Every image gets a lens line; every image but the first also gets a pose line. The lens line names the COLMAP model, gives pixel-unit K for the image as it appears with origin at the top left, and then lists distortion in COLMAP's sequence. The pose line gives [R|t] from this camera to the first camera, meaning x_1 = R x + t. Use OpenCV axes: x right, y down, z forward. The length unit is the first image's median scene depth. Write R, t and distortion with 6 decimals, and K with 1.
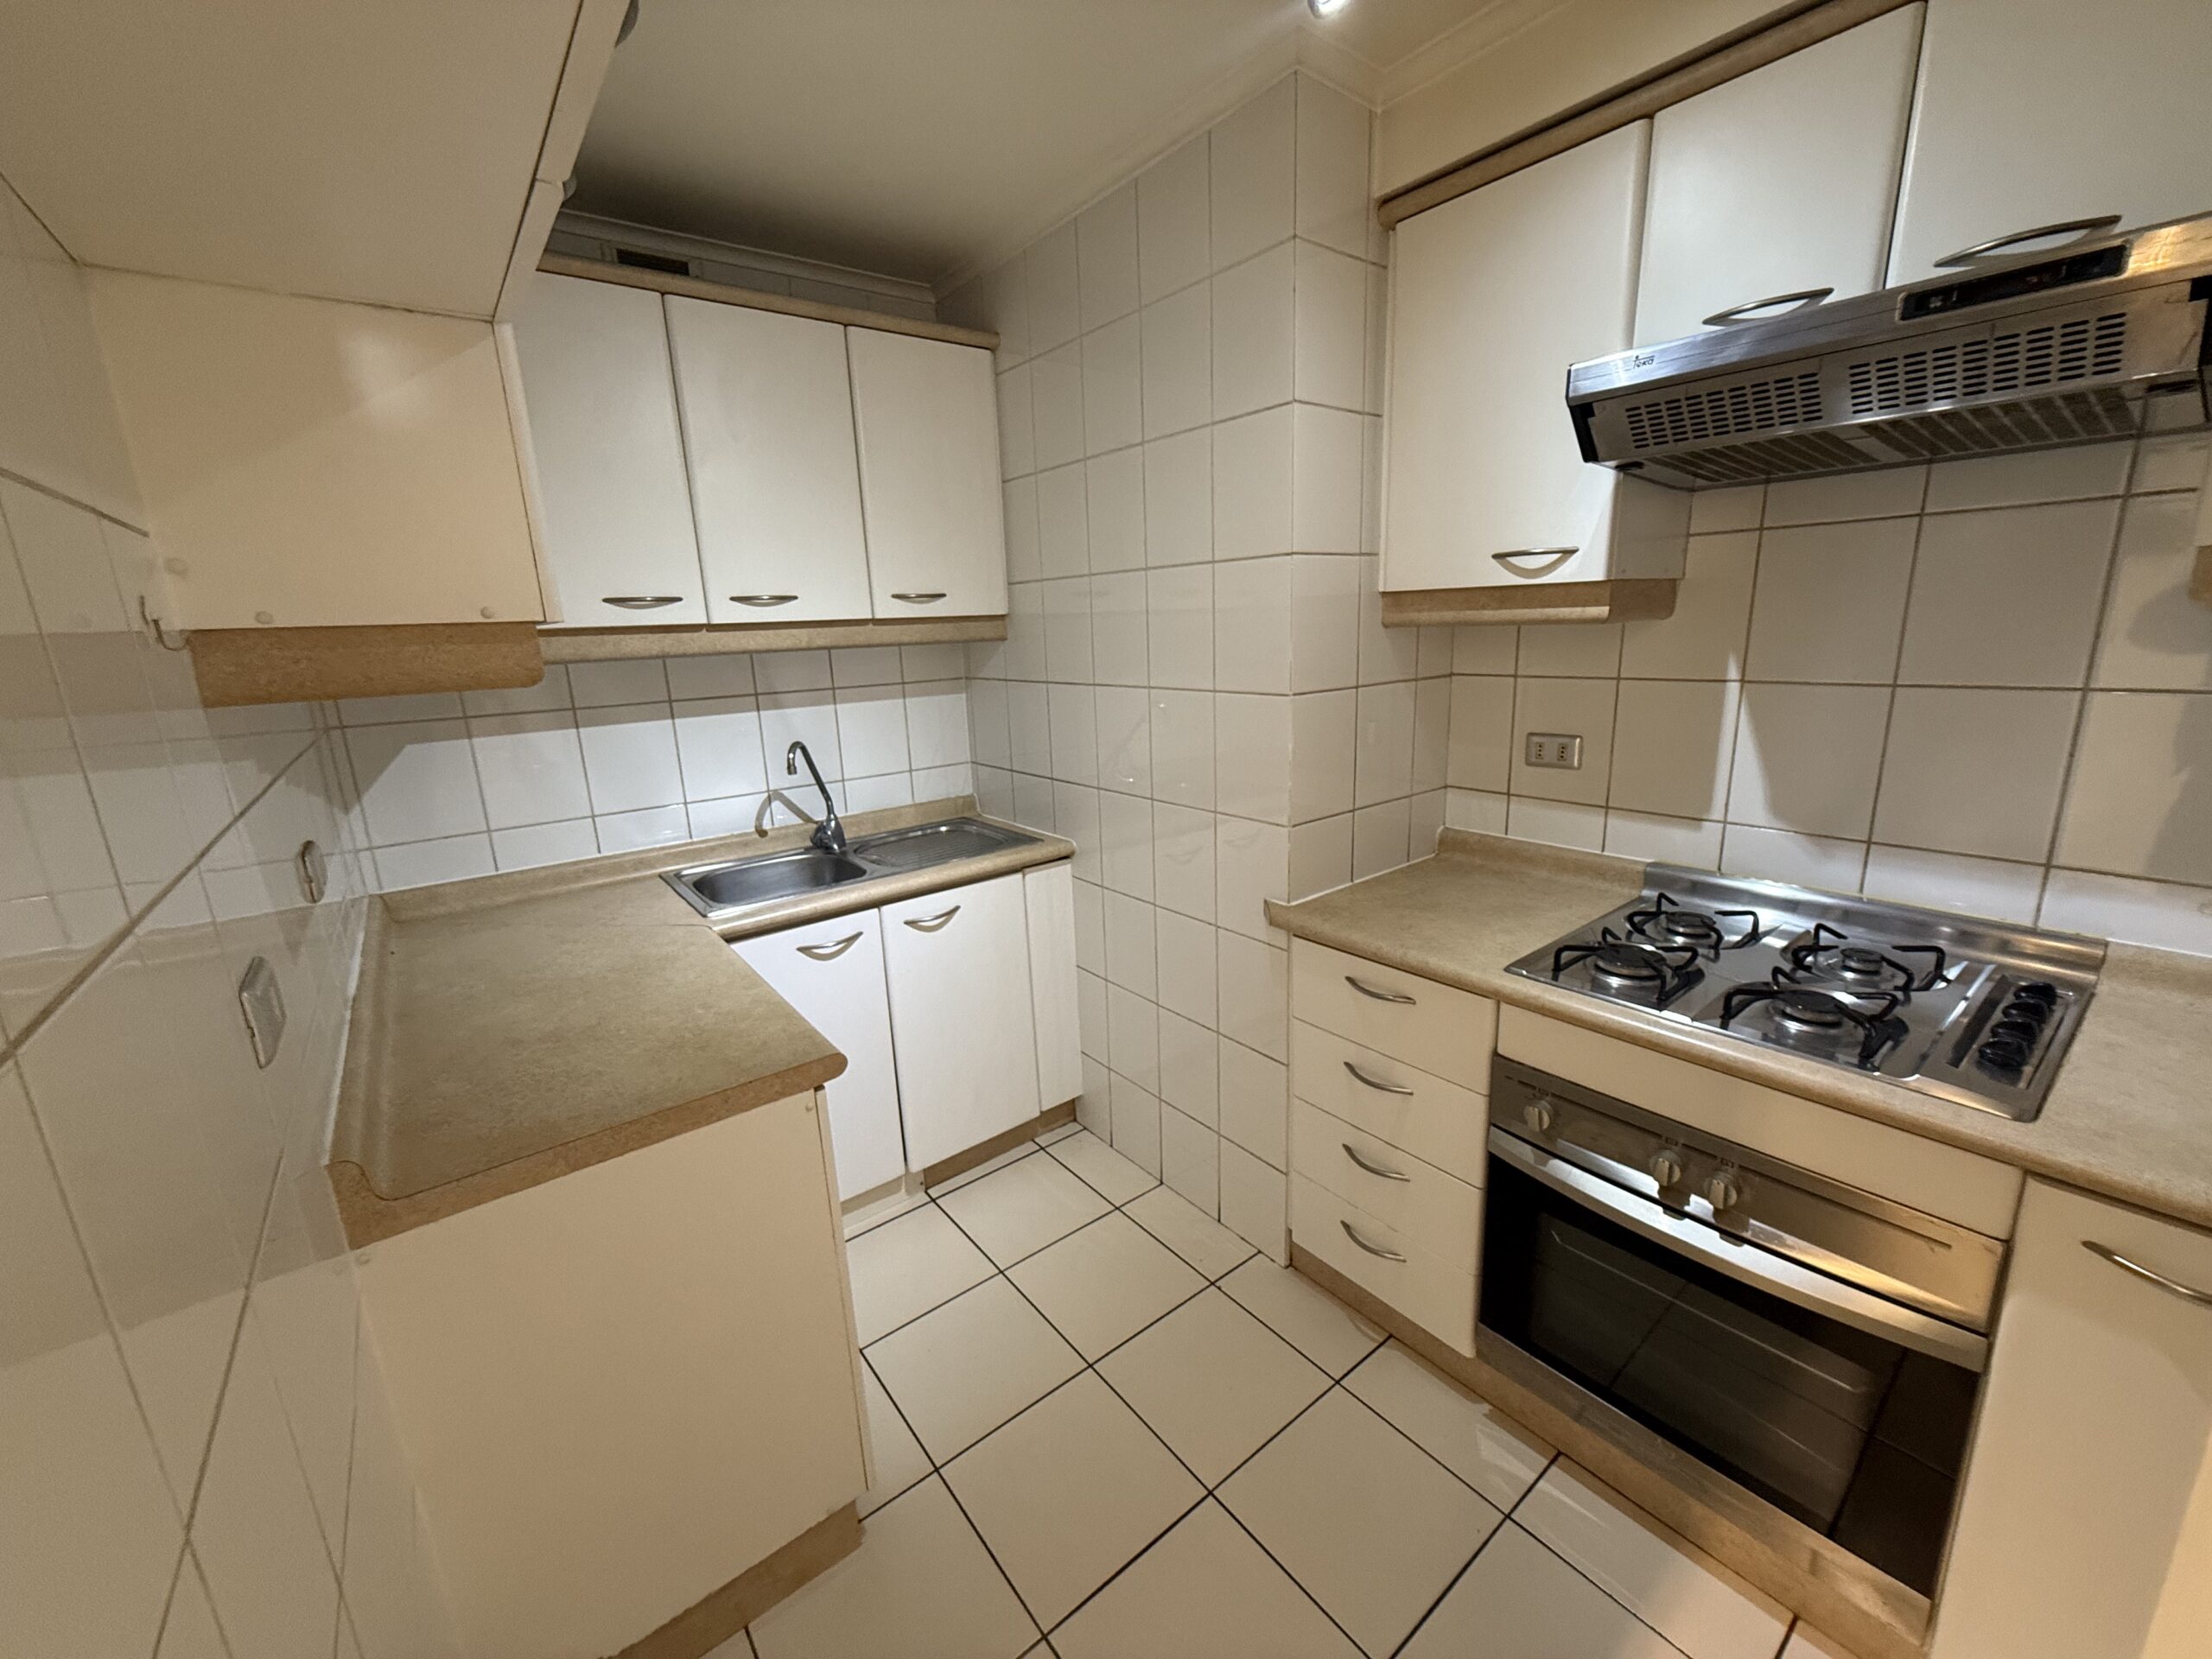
lens RADIAL K [[877.0, 0, 1113.8], [0, 877.0, 830.2], [0, 0, 1]] dist [-0.002530, 0.000025]
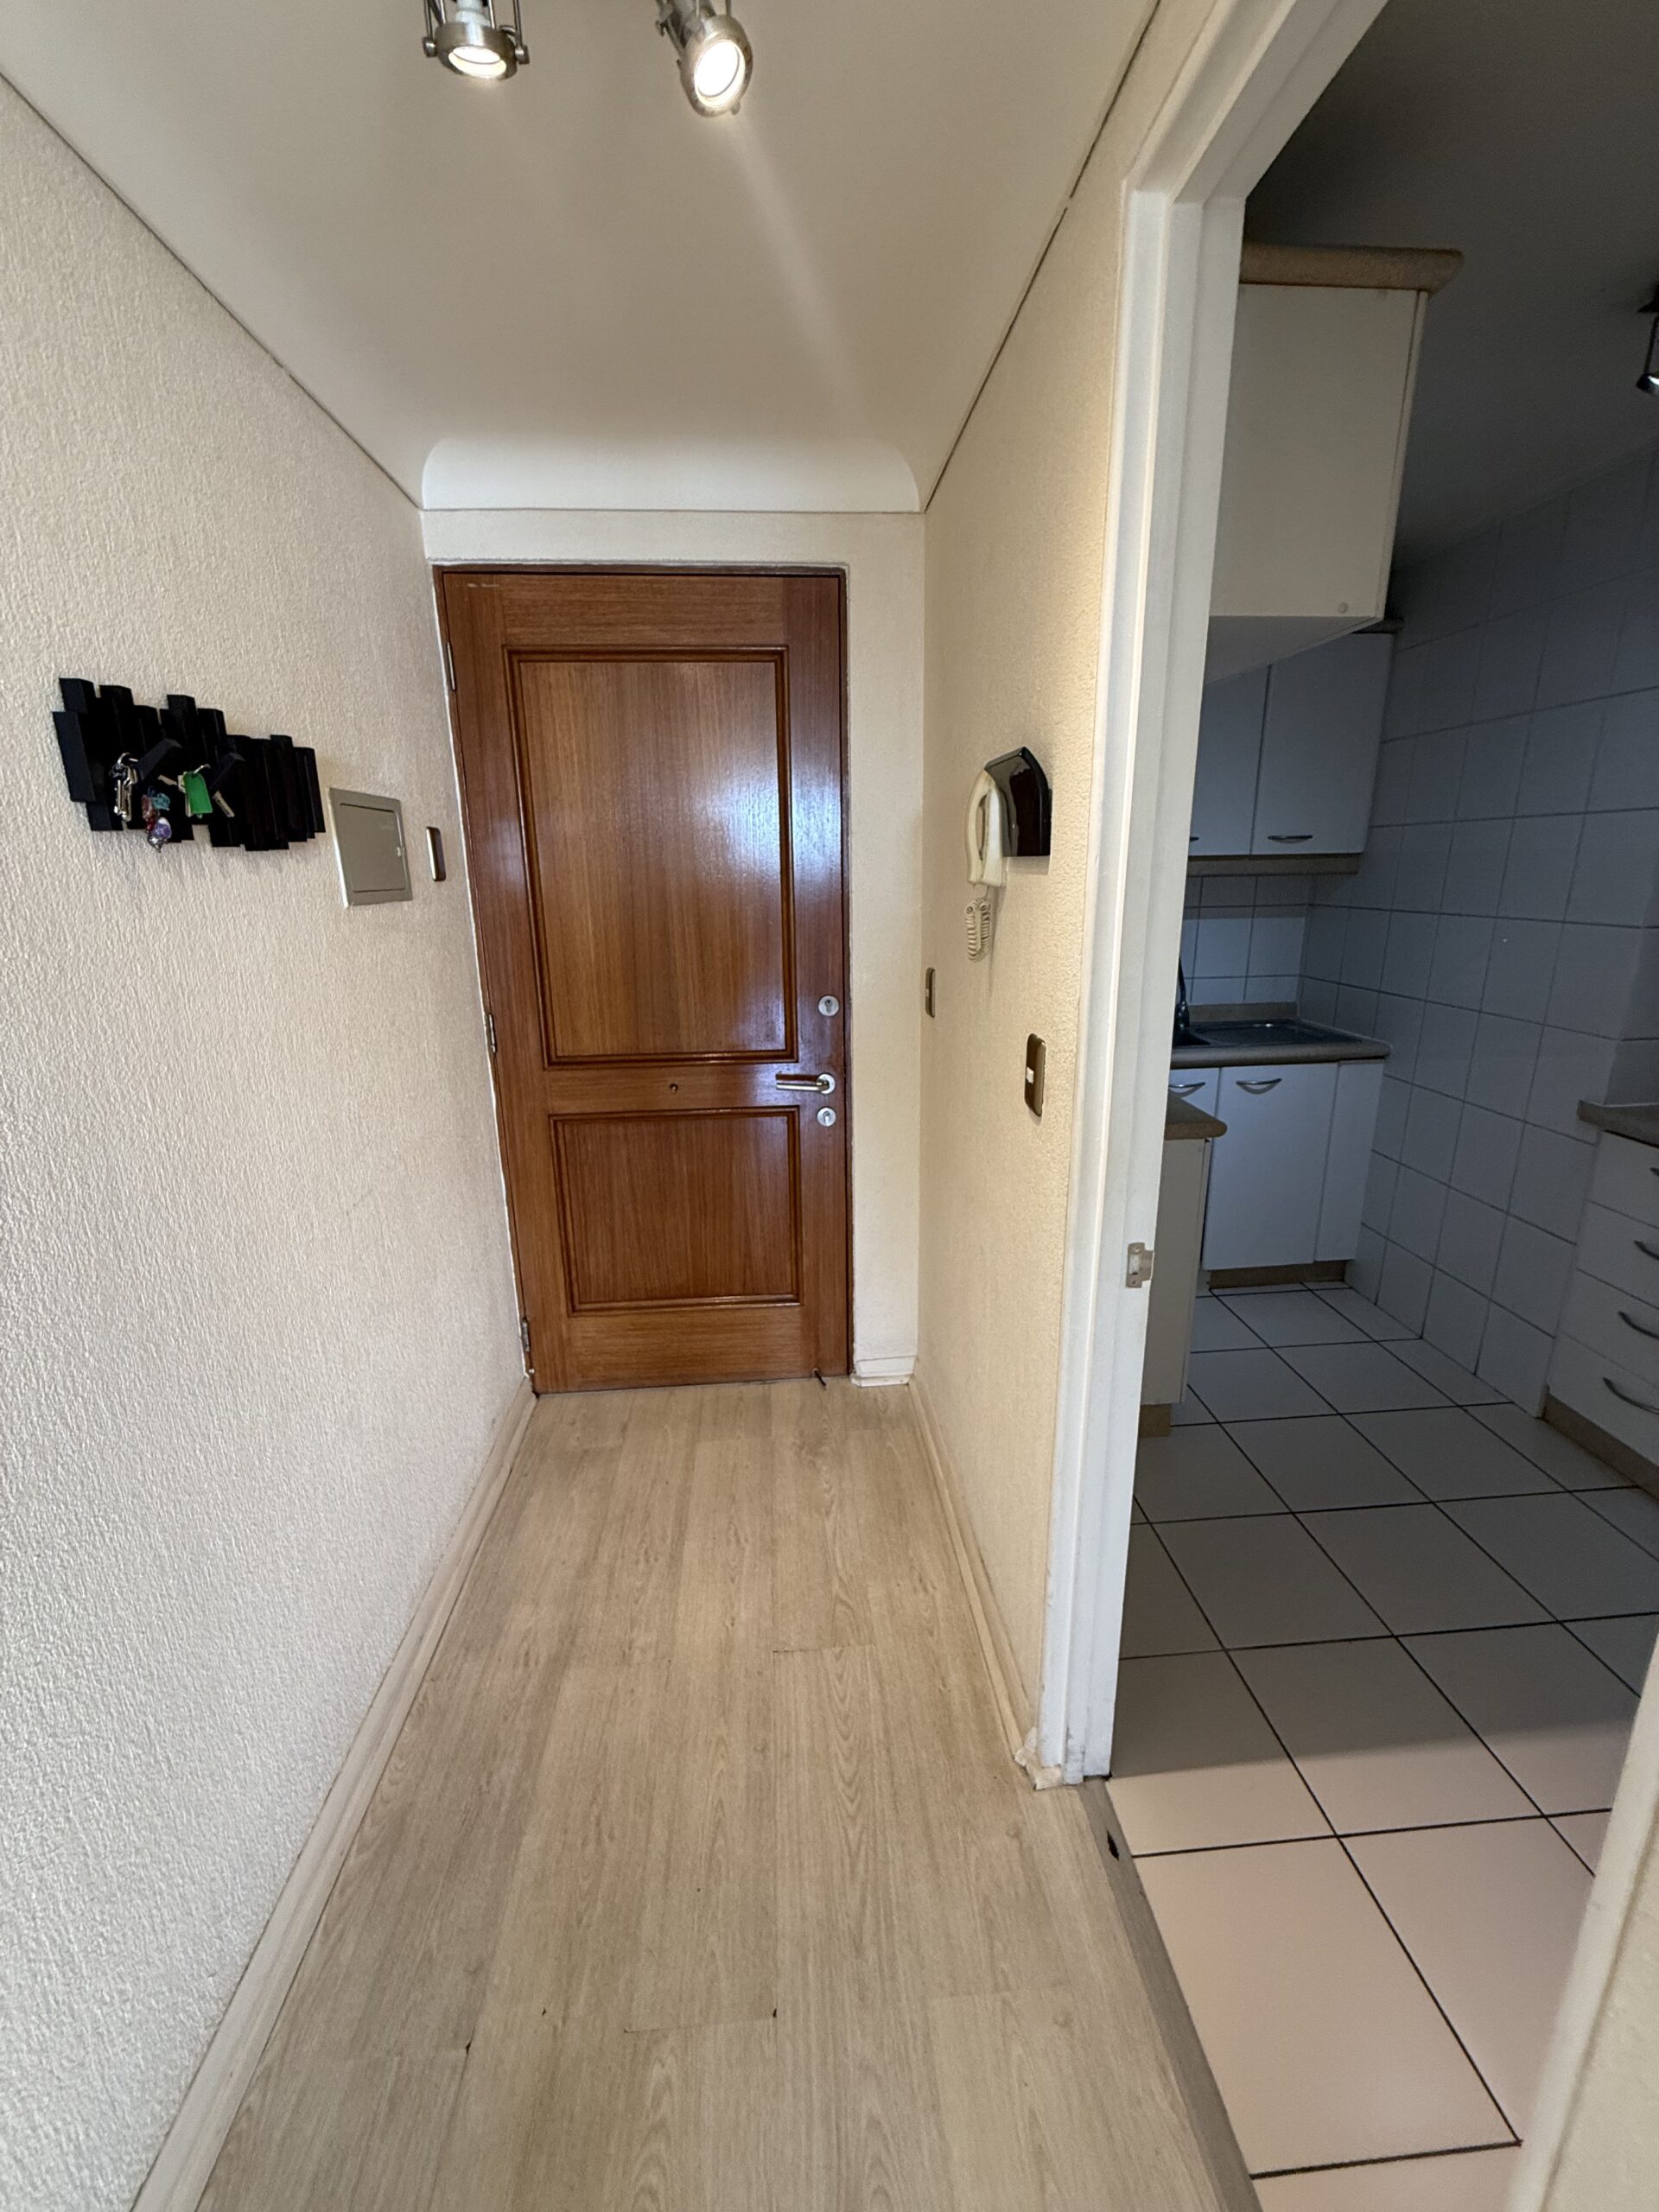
lens RADIAL K [[877.0, 0, 832.1], [0, 877.0, 1101.2], [0, 0, 1]] dist [-0.002530, 0.000025]
pose [[0.830135, 0.167054, -0.531948, -0.029530], [-0.144004, 0.985929, 0.084896, 0.096224], [0.538645, 0.006128, 0.842511, -0.418694]]
